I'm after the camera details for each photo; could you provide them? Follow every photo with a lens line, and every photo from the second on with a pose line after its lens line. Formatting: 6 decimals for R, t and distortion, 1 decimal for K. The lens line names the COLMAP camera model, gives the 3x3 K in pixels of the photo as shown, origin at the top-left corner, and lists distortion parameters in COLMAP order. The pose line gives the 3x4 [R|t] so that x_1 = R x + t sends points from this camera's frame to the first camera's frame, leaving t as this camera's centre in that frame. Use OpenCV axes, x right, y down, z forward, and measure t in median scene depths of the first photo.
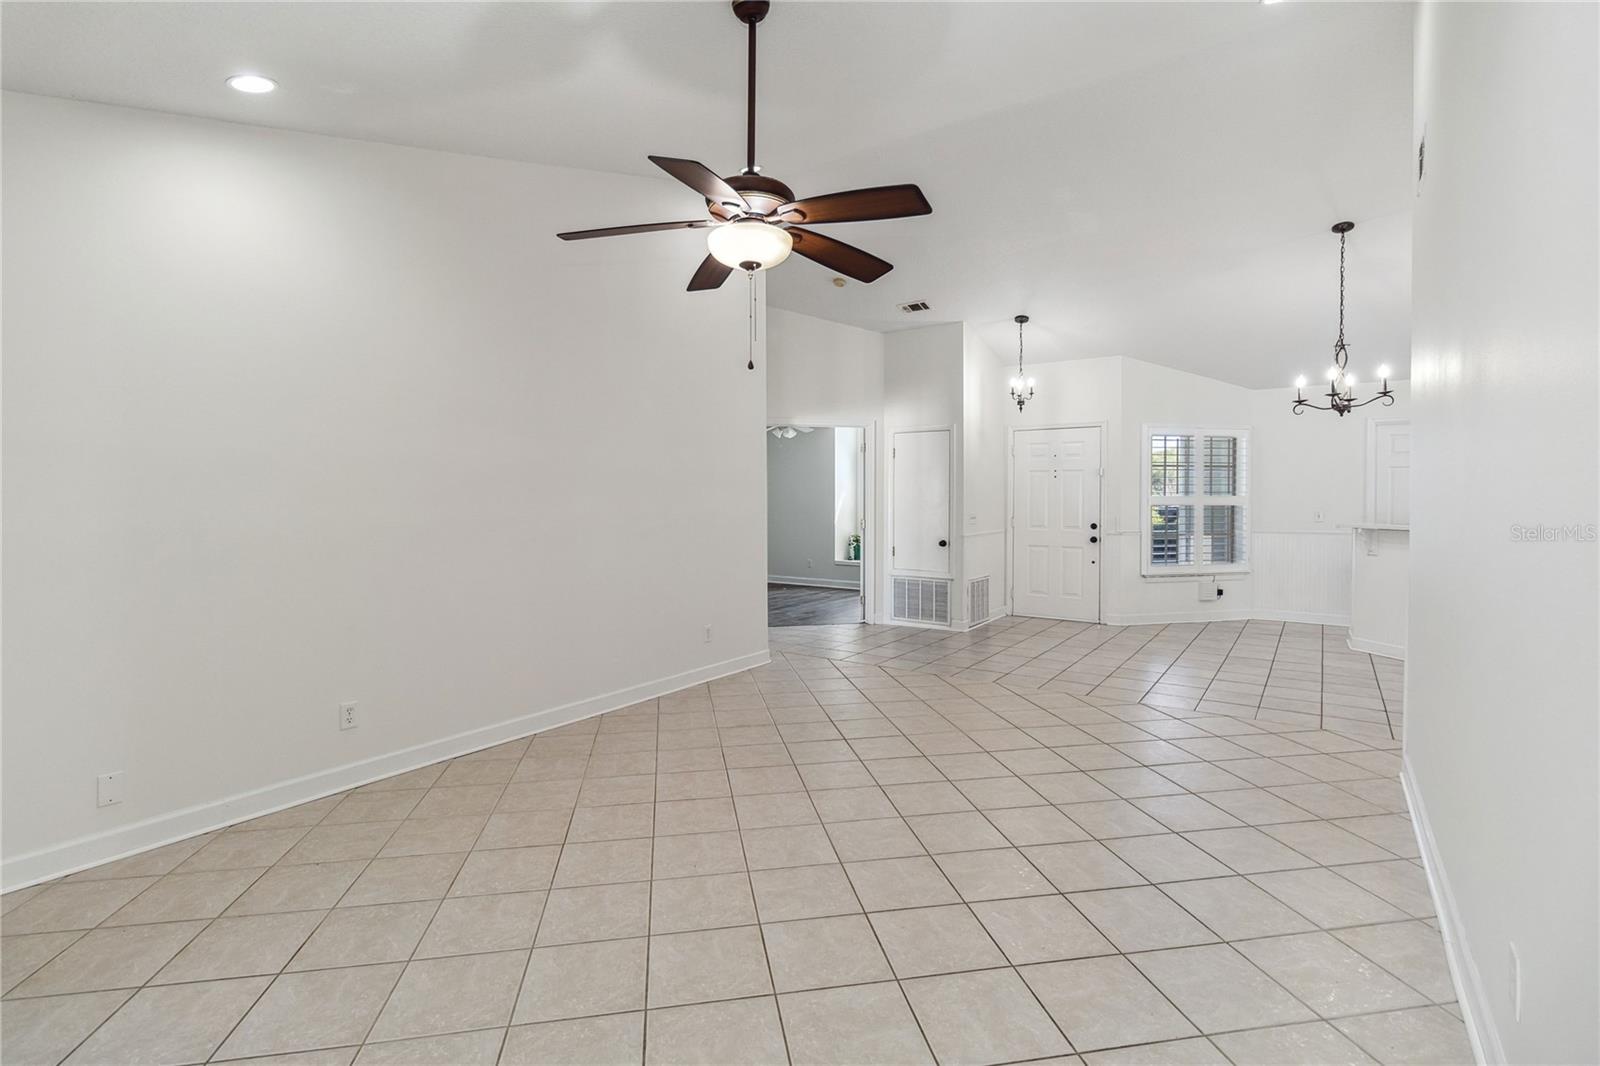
lens RADIAL K [[757.3, 0, 802.4], [0, 757.3, 494.2], [0, 0, 1]] dist [0.001404, 0.000407]
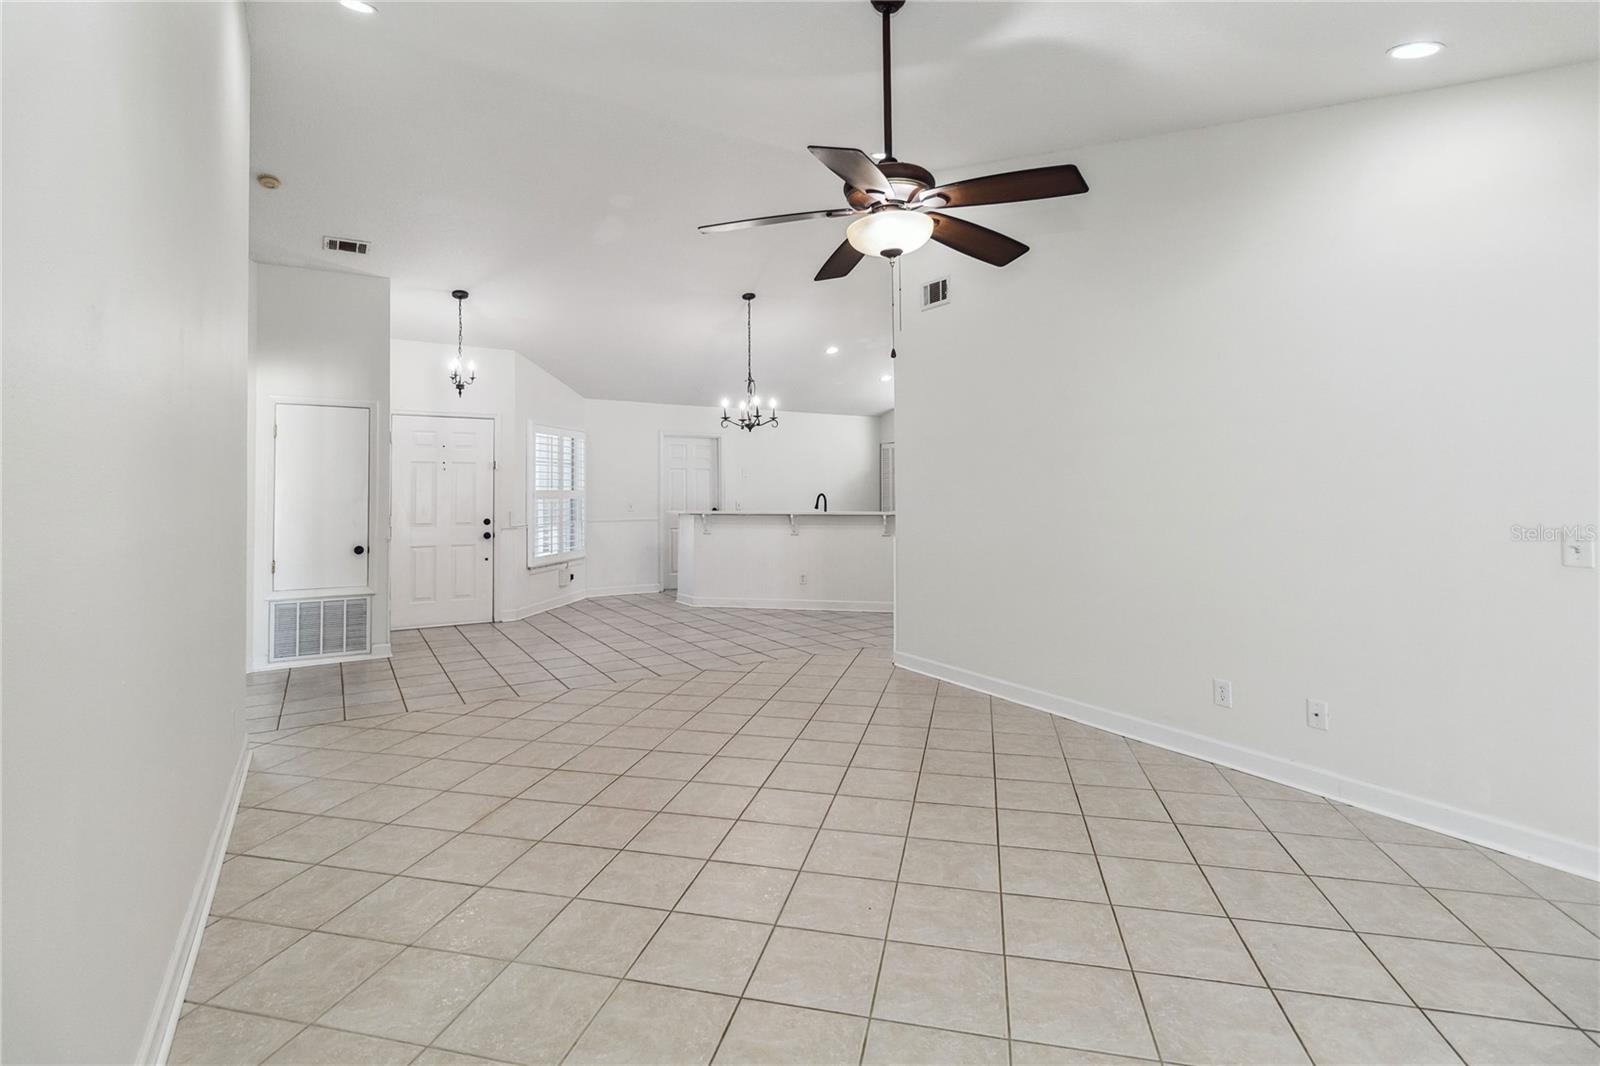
lens RADIAL K [[757.3, 0, 802.4], [0, 757.3, 494.2], [0, 0, 1]] dist [0.001404, 0.000407]
pose [[0.392356, -0.006788, 0.919788, -0.360430], [-0.001241, 0.999968, 0.007910, -0.000942], [-0.919813, -0.004245, 0.392335, 0.264817]]
